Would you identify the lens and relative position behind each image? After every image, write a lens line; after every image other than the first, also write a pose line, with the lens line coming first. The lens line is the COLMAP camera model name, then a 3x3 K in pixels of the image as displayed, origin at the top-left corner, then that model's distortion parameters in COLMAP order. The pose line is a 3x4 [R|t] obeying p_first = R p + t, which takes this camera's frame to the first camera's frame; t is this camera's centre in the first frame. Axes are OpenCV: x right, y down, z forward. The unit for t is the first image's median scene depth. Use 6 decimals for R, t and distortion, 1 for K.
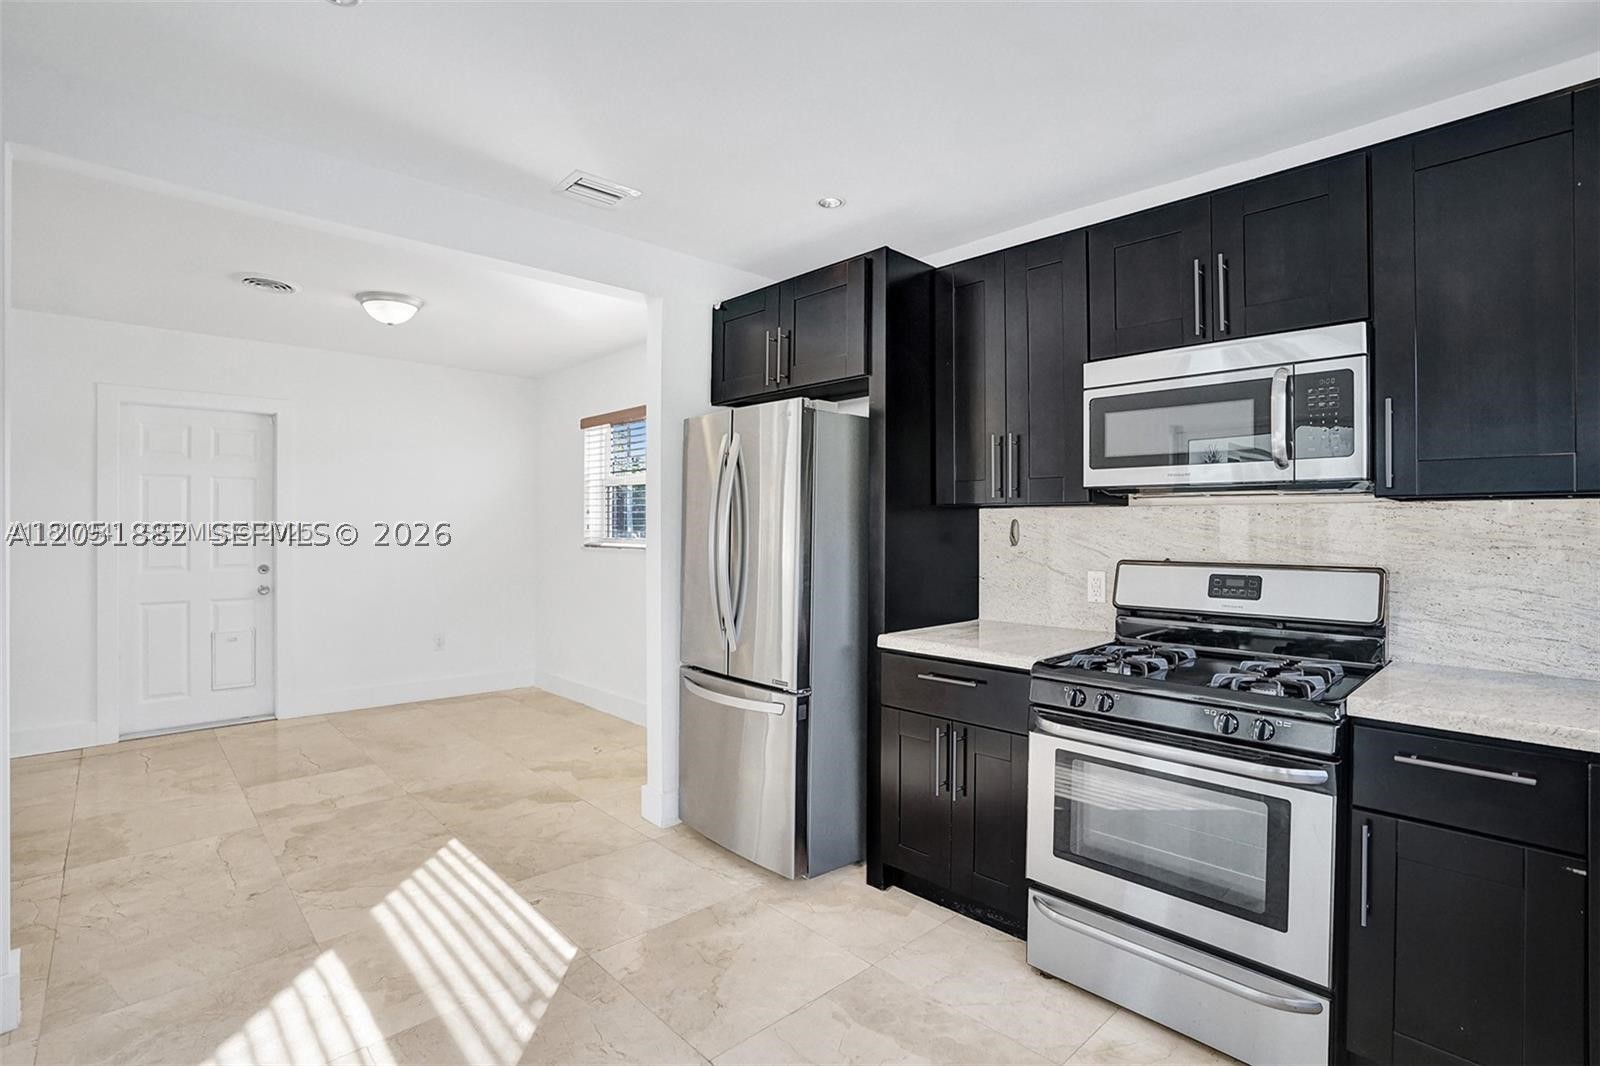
lens RADIAL K [[749.4, 0, 806.5], [0, 749.4, 531.6], [0, 0, 1]] dist [-0.072406, 0.031470]
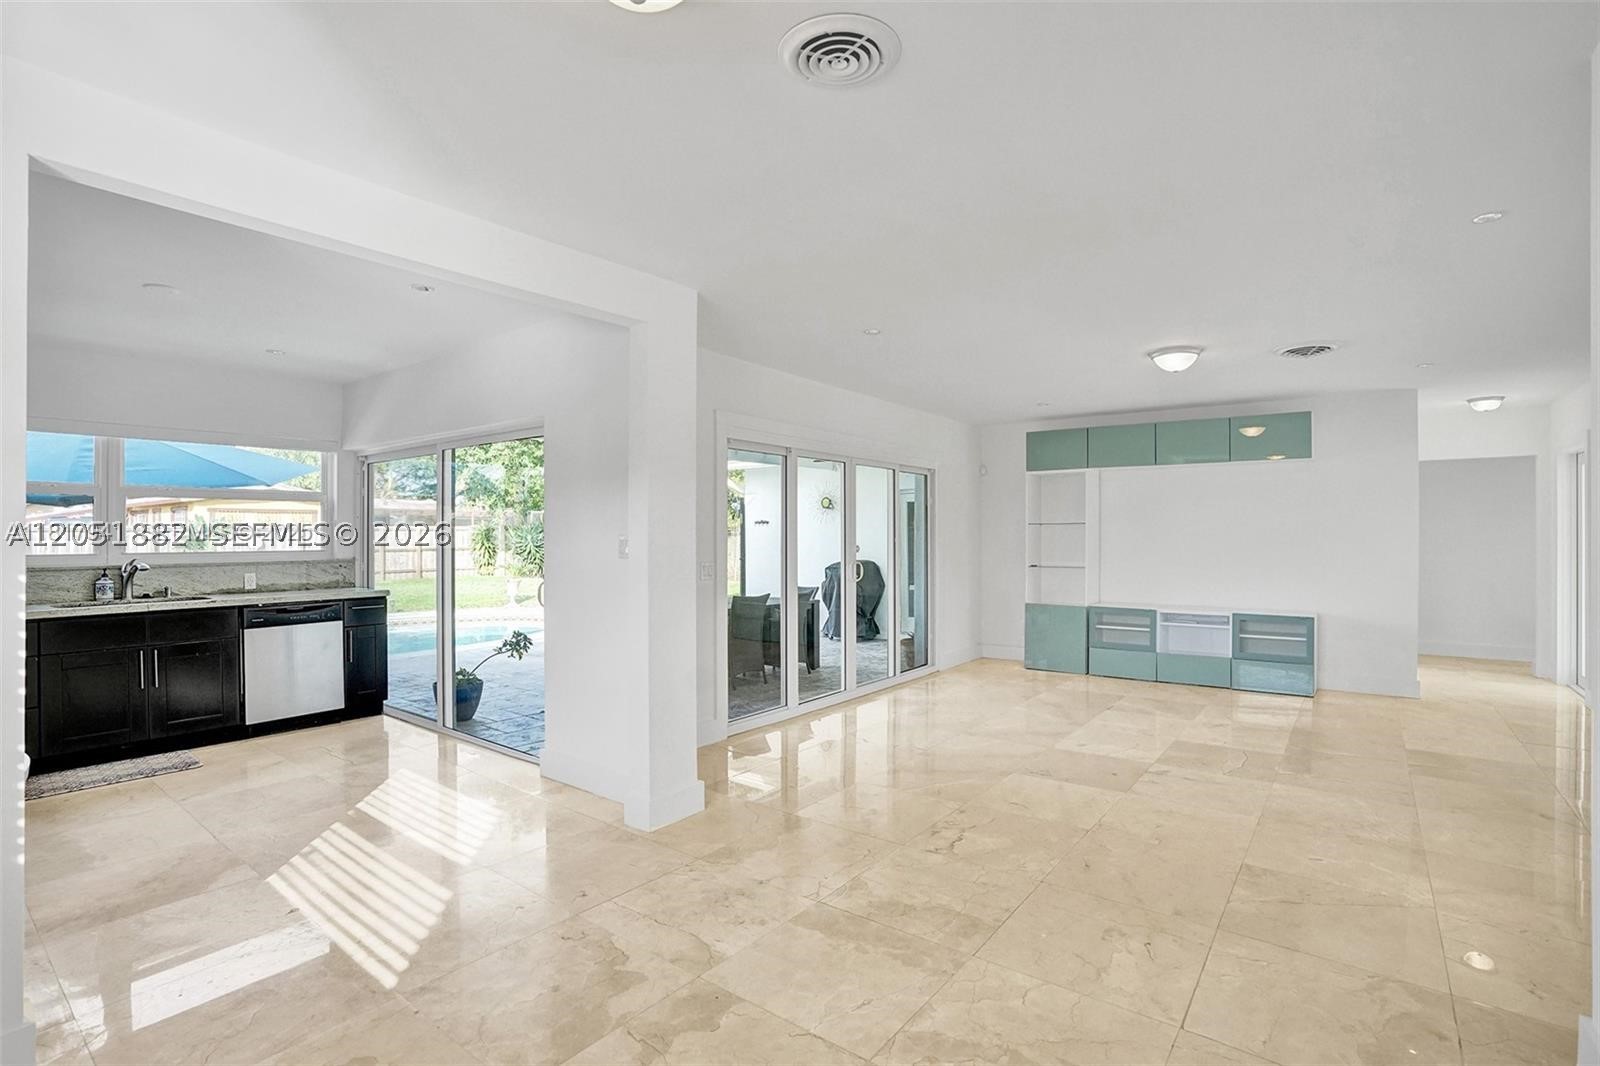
lens RADIAL K [[749.4, 0, 806.5], [0, 749.4, 531.6], [0, 0, 1]] dist [-0.072406, 0.031470]
pose [[-0.987557, -0.002299, -0.157243, -0.890131], [-0.002691, 0.999994, 0.002277, -0.031194], [0.157237, 0.002672, -0.987557, 2.042015]]
